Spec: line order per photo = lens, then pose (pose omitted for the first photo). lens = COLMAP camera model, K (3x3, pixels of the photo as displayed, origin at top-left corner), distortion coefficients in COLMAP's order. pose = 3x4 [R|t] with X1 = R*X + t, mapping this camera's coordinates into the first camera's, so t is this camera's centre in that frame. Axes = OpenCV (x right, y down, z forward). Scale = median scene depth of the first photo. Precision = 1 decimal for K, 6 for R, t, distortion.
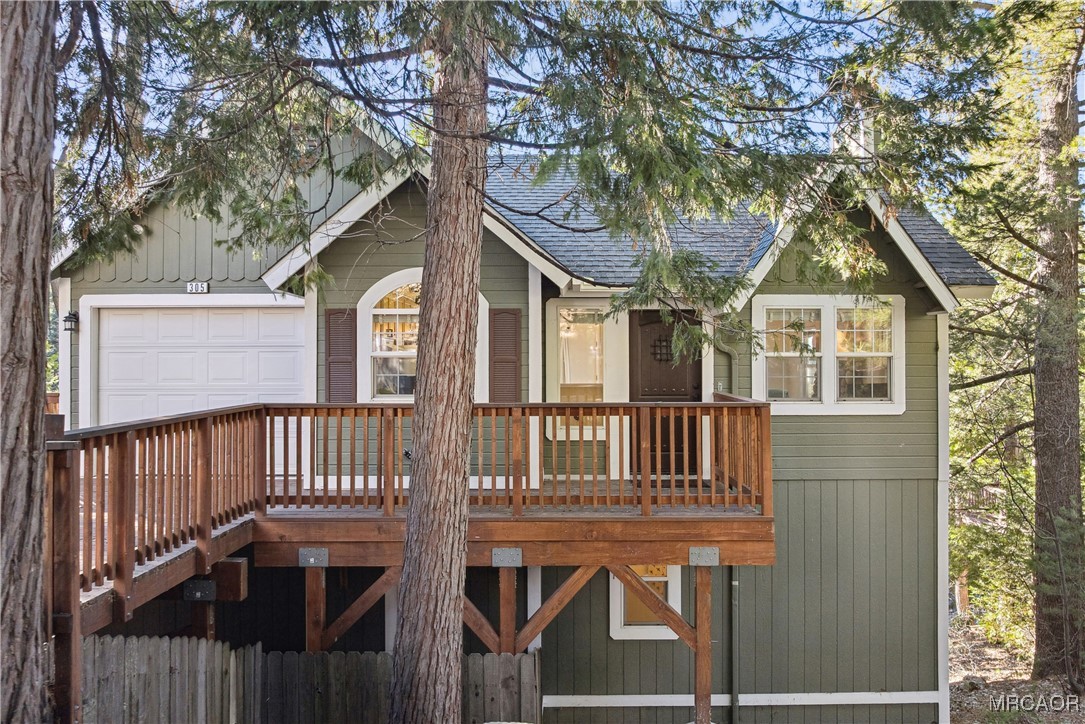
lens RADIAL K [[778.4, 0, 549.5], [0, 778.4, 359.4], [0, 0, 1]] dist [-0.006164, -0.004562]
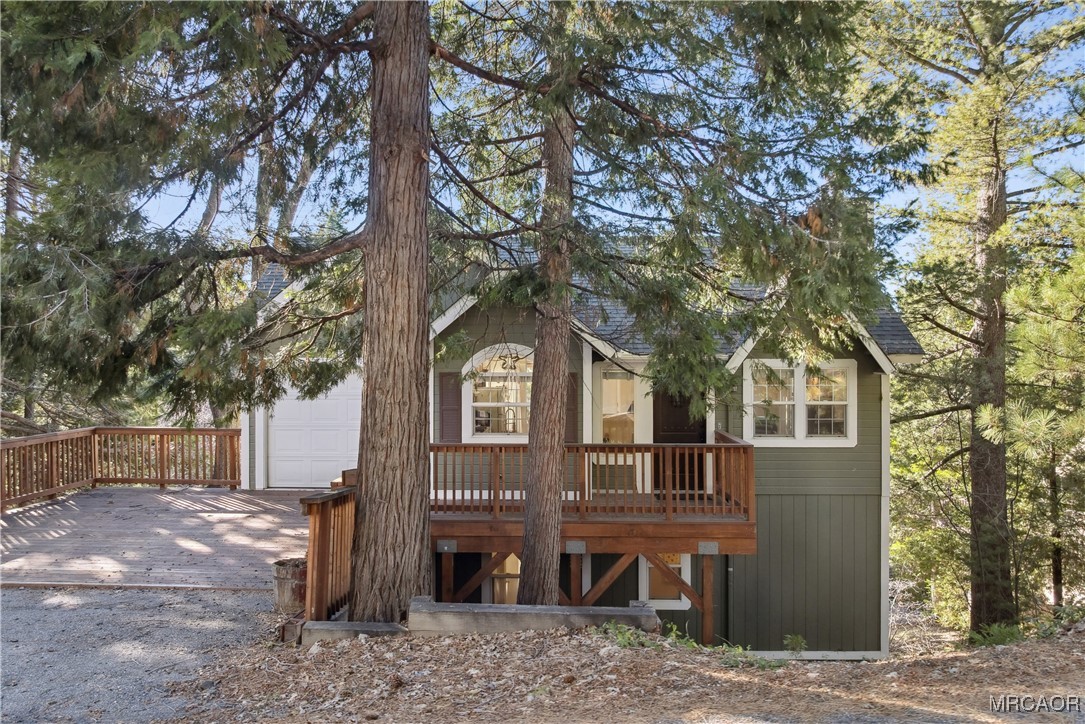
lens RADIAL K [[778.4, 0, 533.8], [0, 778.4, 358.2], [0, 0, 1]] dist [-0.006164, -0.004562]
pose [[0.999732, 0.003891, -0.022816, -0.088251], [-0.003947, 0.999989, -0.002396, -0.090584], [0.022807, 0.002485, 0.999737, -0.428383]]
